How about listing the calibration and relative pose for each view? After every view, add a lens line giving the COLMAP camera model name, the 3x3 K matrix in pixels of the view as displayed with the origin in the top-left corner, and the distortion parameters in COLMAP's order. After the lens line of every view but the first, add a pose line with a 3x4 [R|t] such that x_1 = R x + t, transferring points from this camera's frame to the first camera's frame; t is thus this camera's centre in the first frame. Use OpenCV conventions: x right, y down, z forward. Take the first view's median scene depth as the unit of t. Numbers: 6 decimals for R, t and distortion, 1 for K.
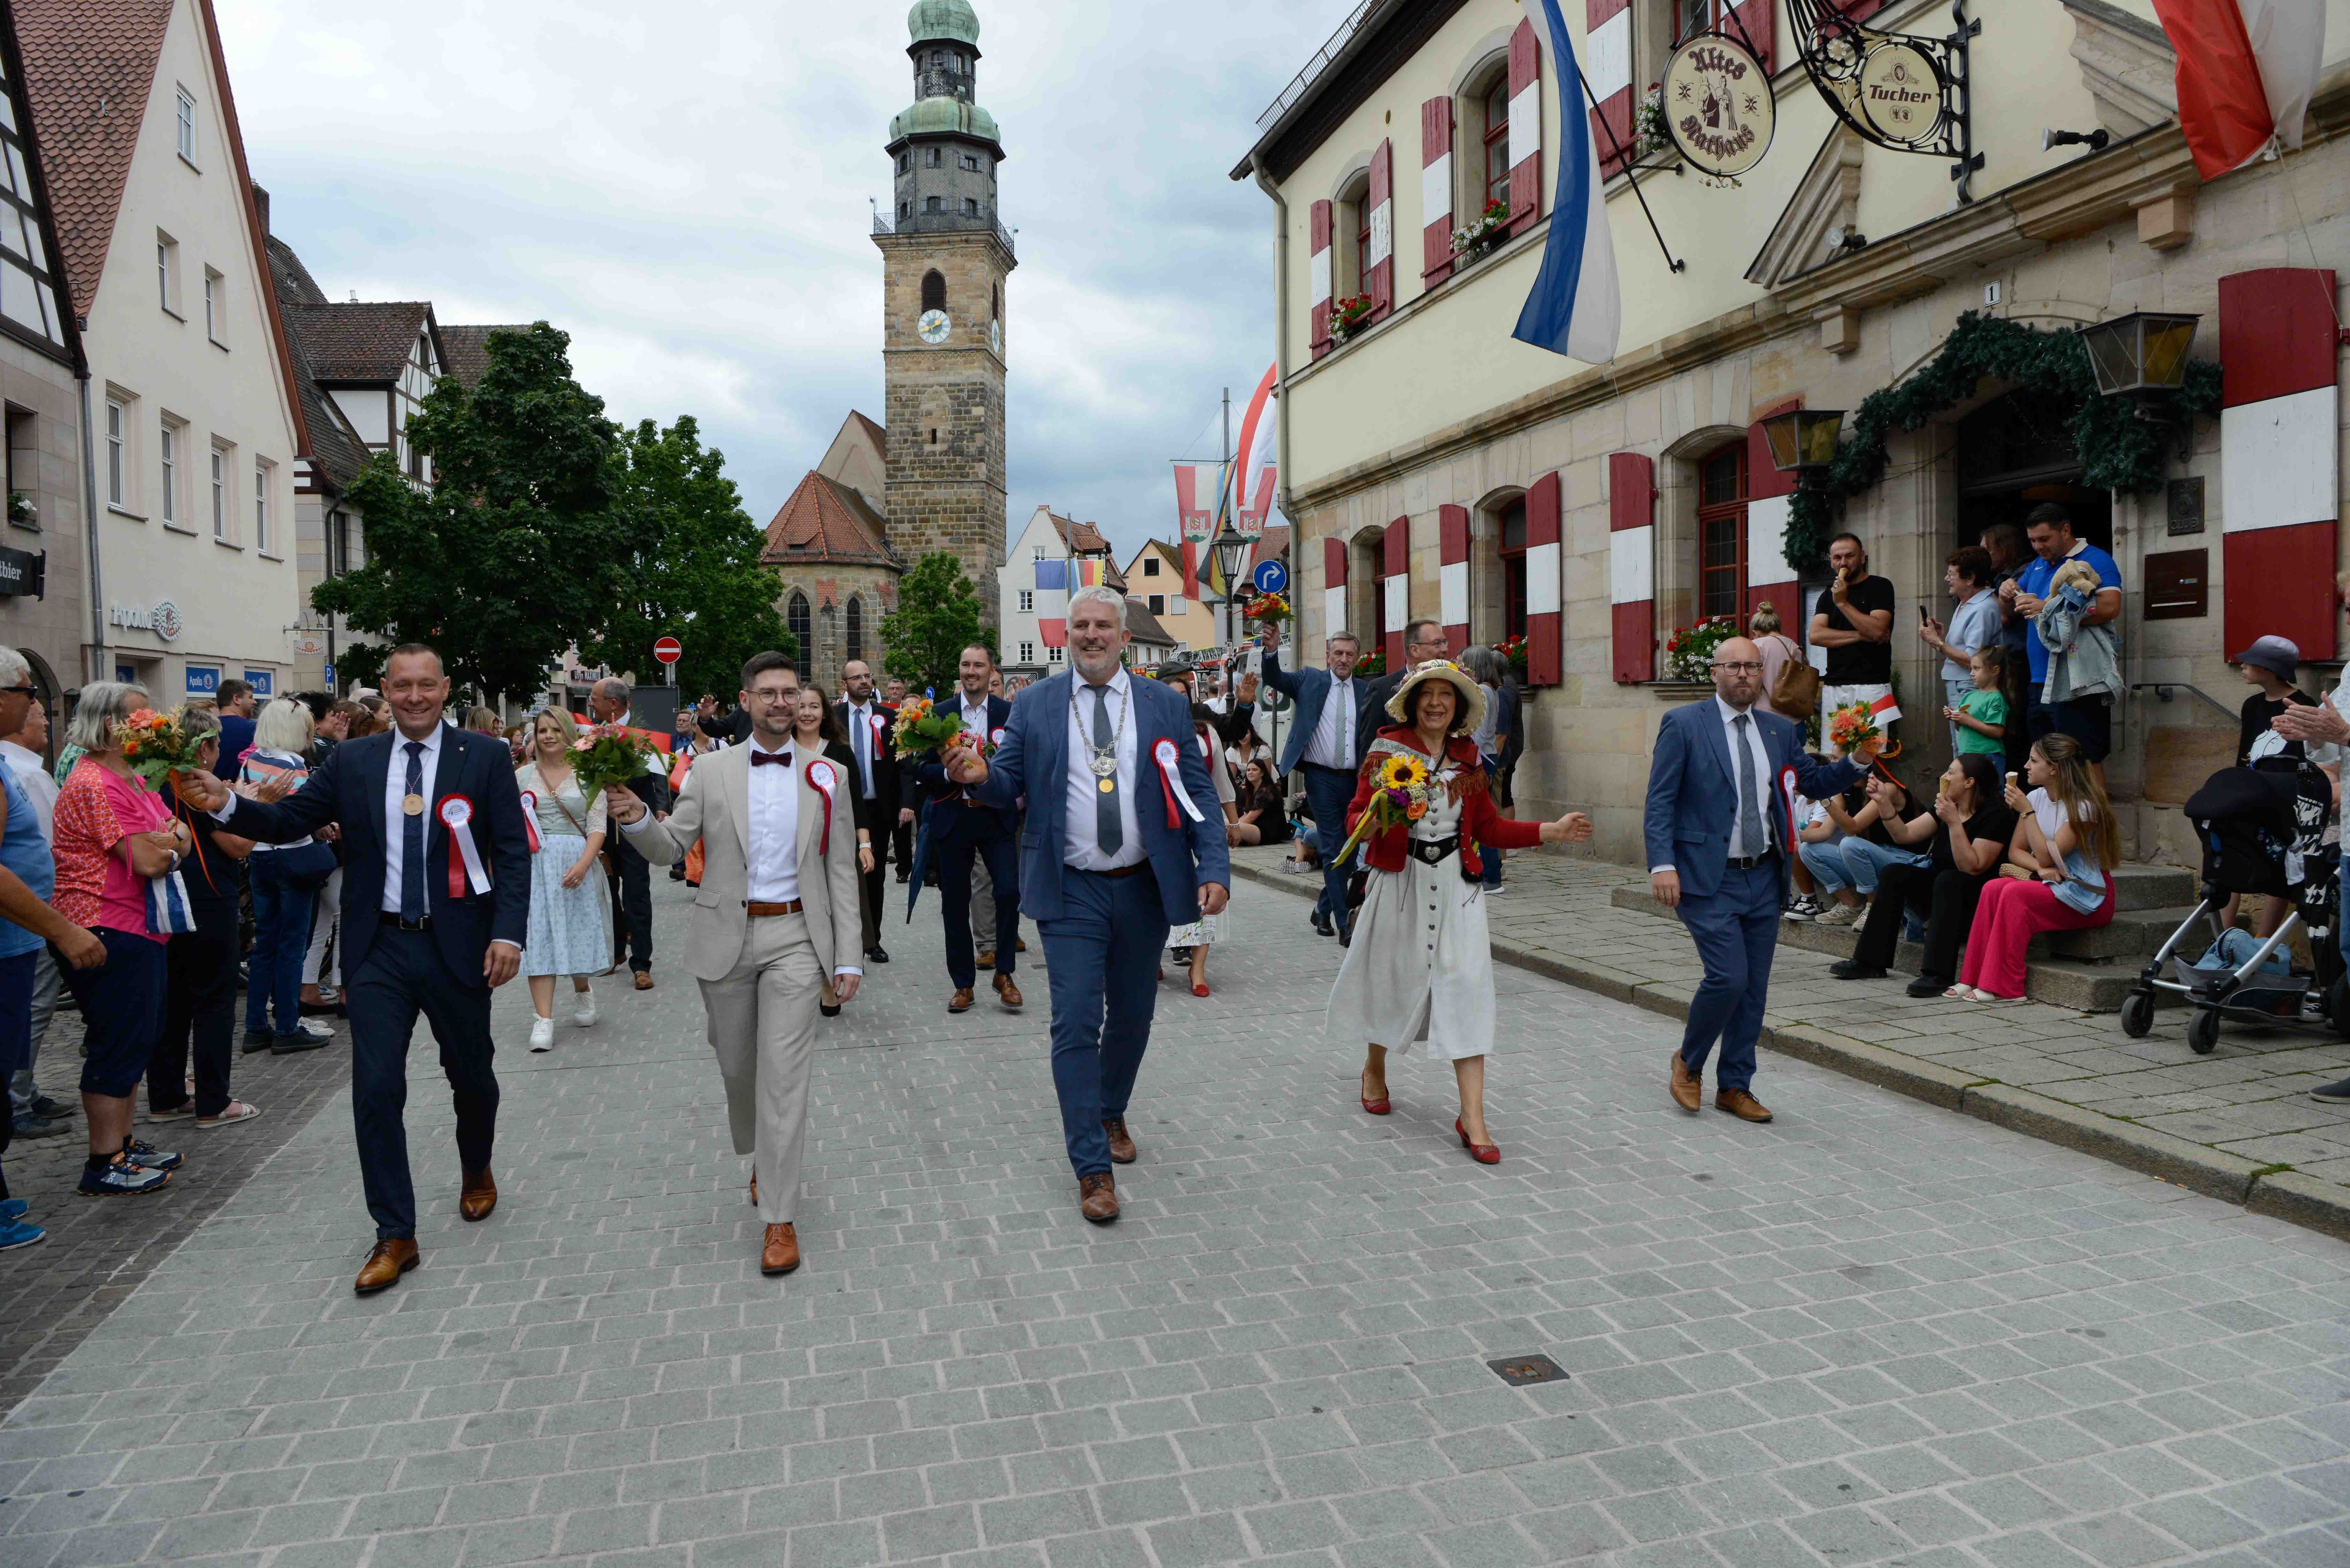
lens RADIAL K [[1660.0, 0, 1175.0], [0, 1660.0, 784.0], [0, 0, 1]] dist [-0.057487, 0.003981]
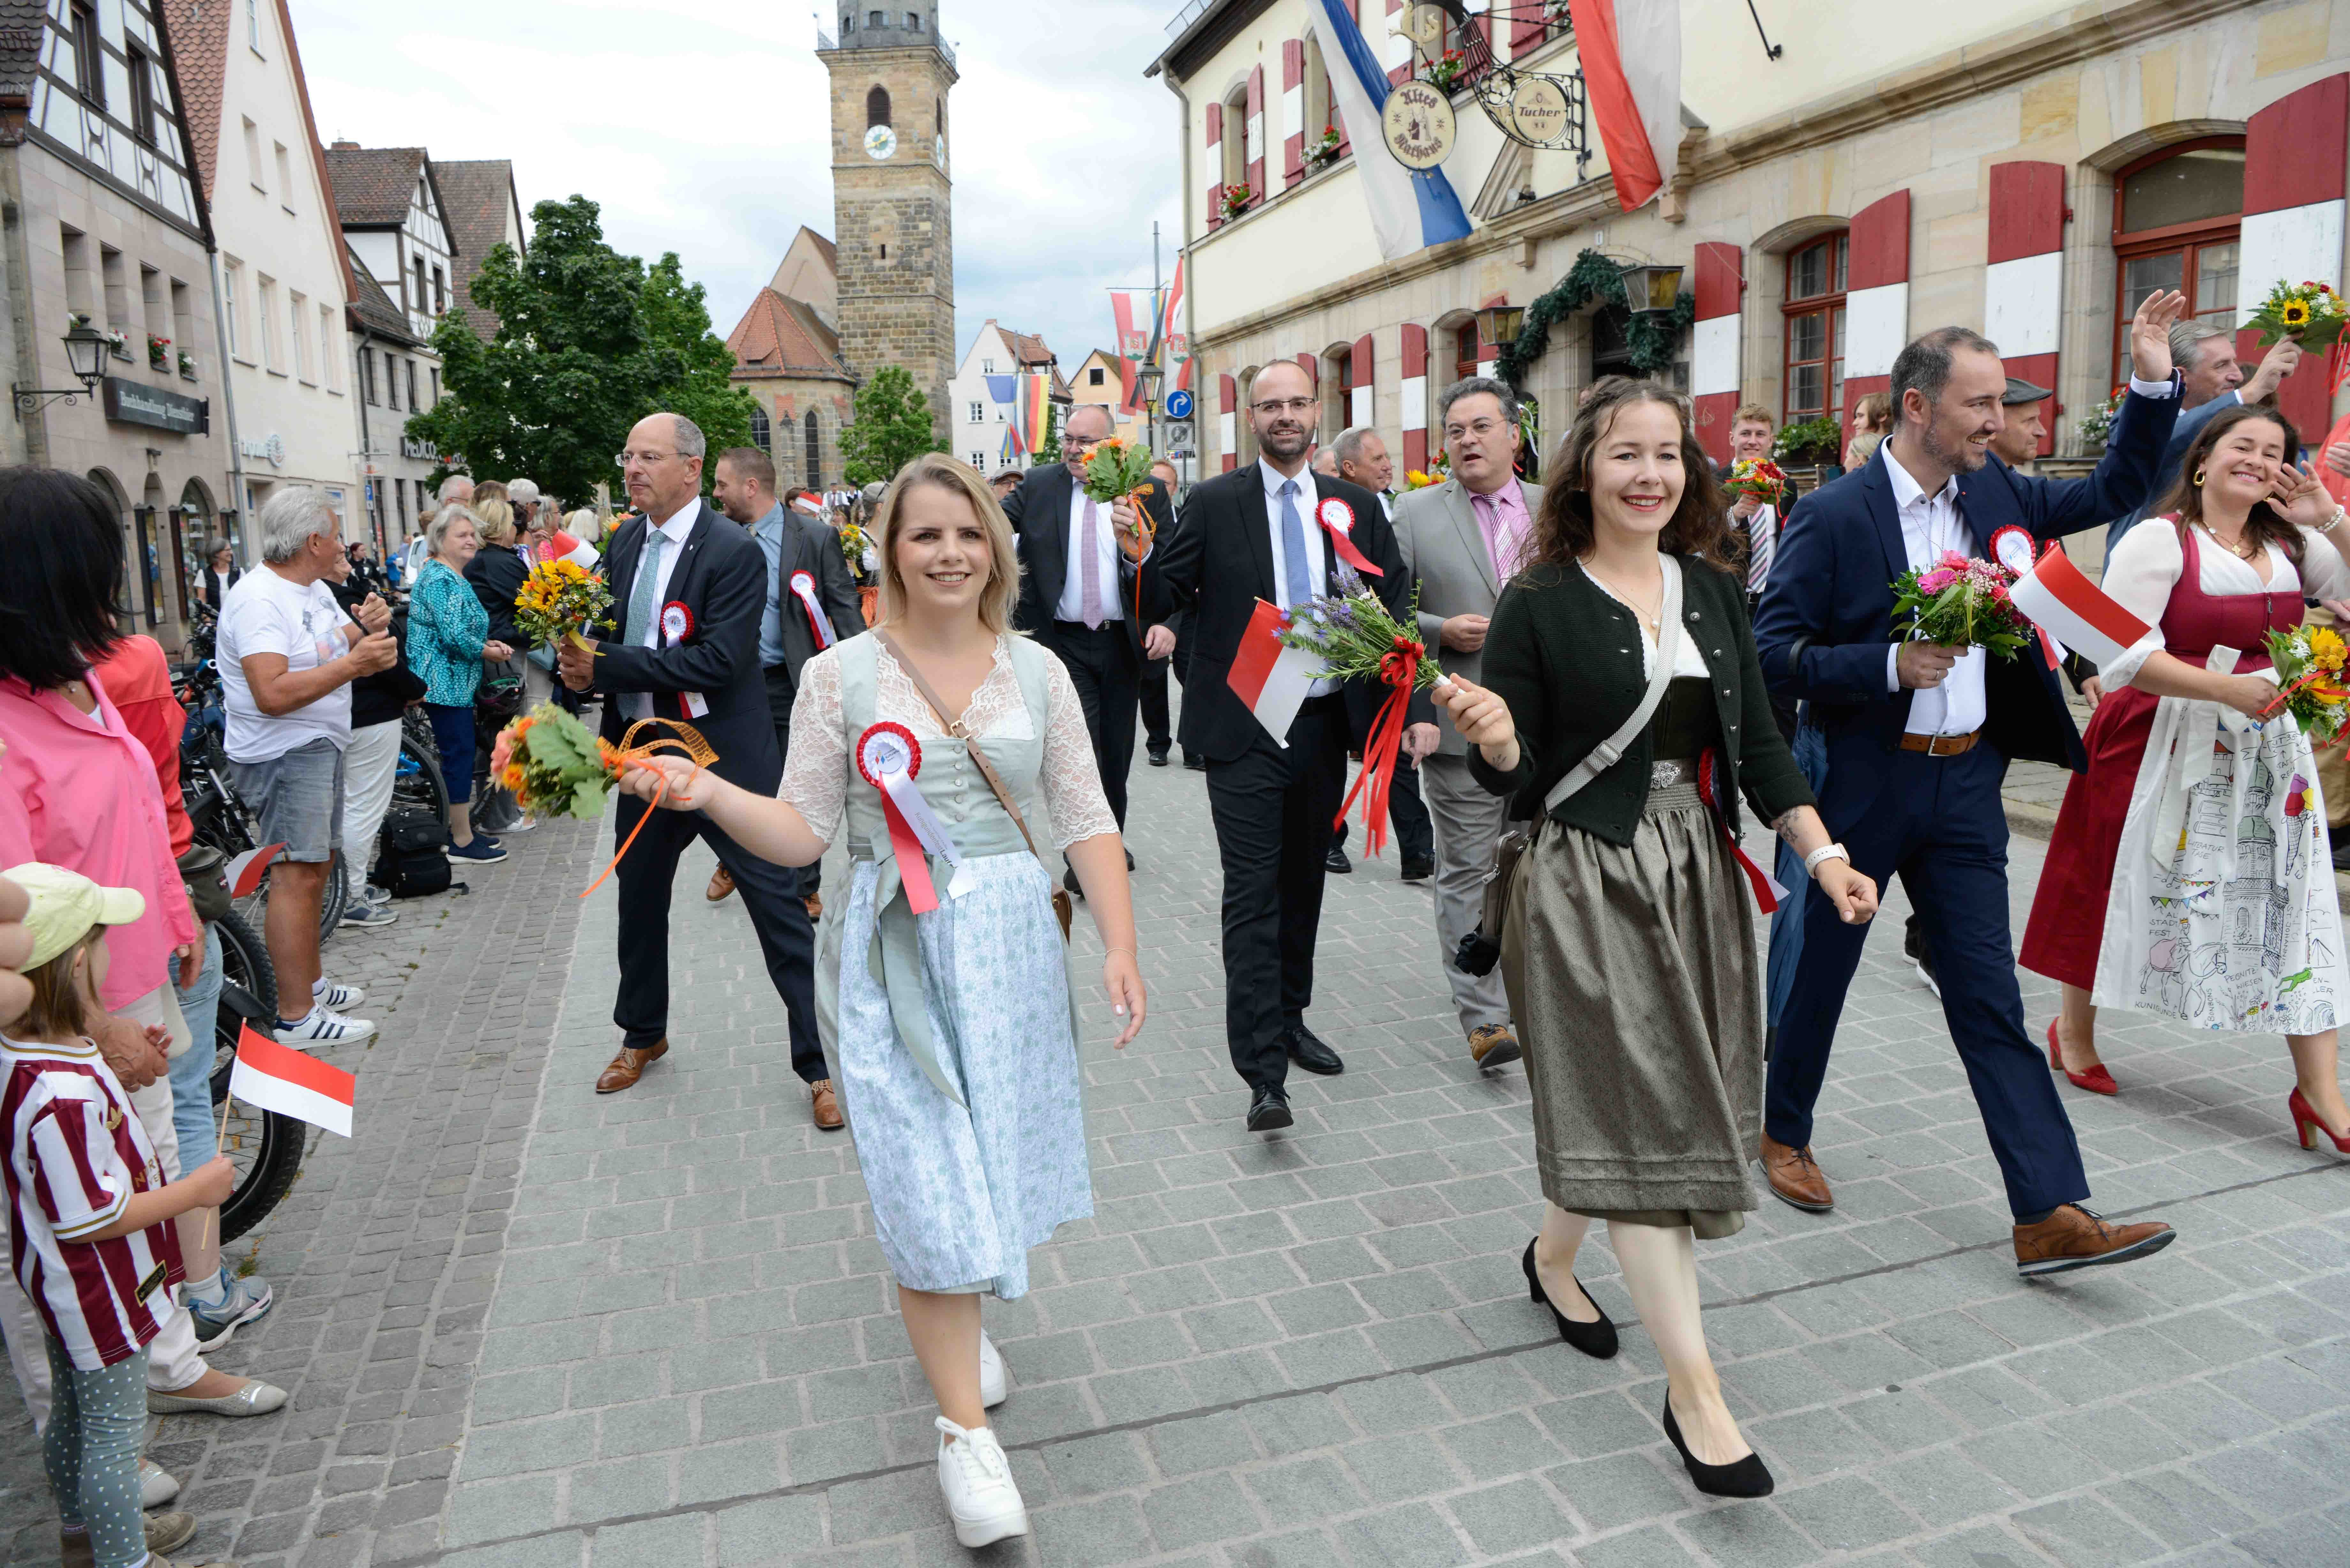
lens RADIAL K [[1660.0, 0, 1175.0], [0, 1660.0, 784.0], [0, 0, 1]] dist [-0.057487, 0.003981]
pose [[0.999512, -0.015797, 0.026951, 0.015768], [0.012595, 0.993274, 0.115099, 0.017869], [-0.028588, -0.114704, 0.992988, -0.292300]]
